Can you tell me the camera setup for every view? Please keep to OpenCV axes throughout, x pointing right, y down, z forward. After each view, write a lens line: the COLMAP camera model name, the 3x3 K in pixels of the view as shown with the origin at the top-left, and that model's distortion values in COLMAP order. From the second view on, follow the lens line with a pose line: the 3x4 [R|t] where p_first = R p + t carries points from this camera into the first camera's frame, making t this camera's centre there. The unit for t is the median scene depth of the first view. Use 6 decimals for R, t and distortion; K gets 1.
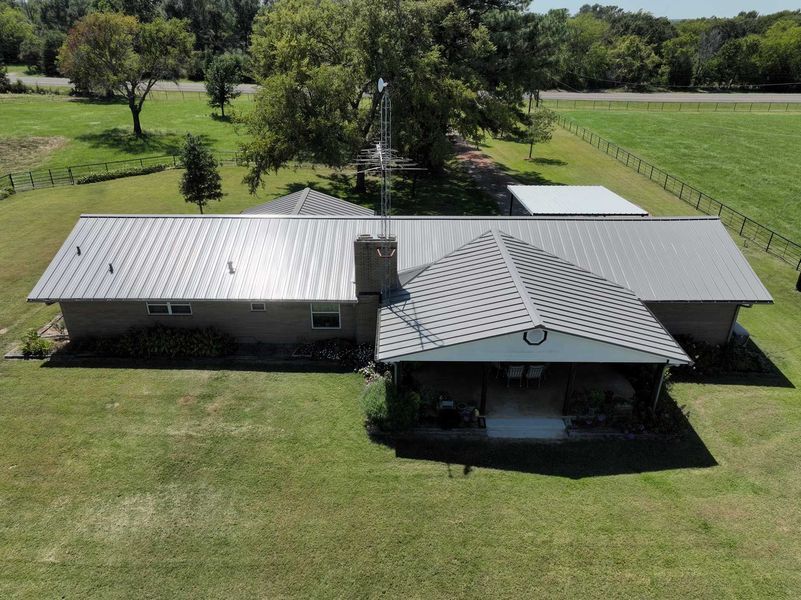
lens RADIAL K [[575.1, 0, 397.9], [0, 575.1, 291.0], [0, 0, 1]] dist [-0.000761, 0.021202]
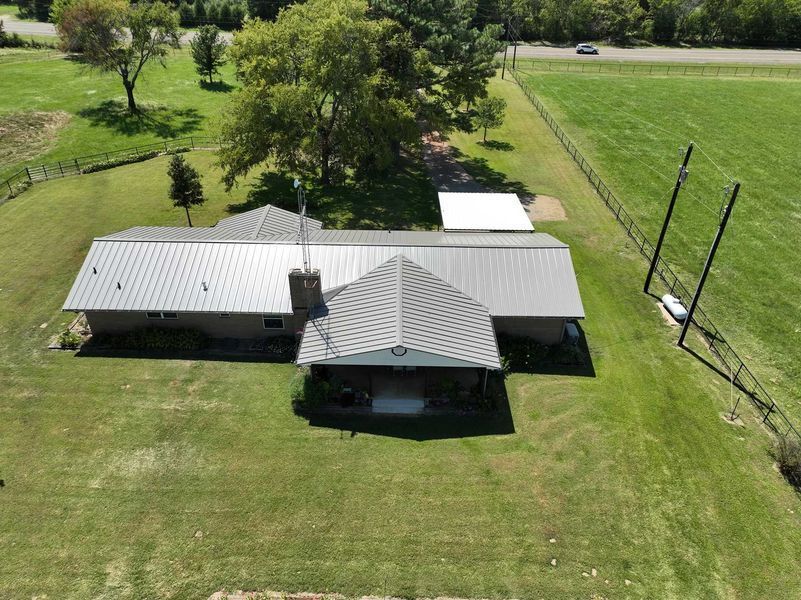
lens RADIAL K [[565.8, 0, 397.5], [0, 565.8, 299.1], [0, 0, 1]] dist [-0.001283, 0.021304]
pose [[0.999876, 0.015661, 0.001412, 0.196854], [-0.015706, 0.990335, 0.137802, -0.228820], [0.000759, -0.137808, 0.990459, -0.407744]]
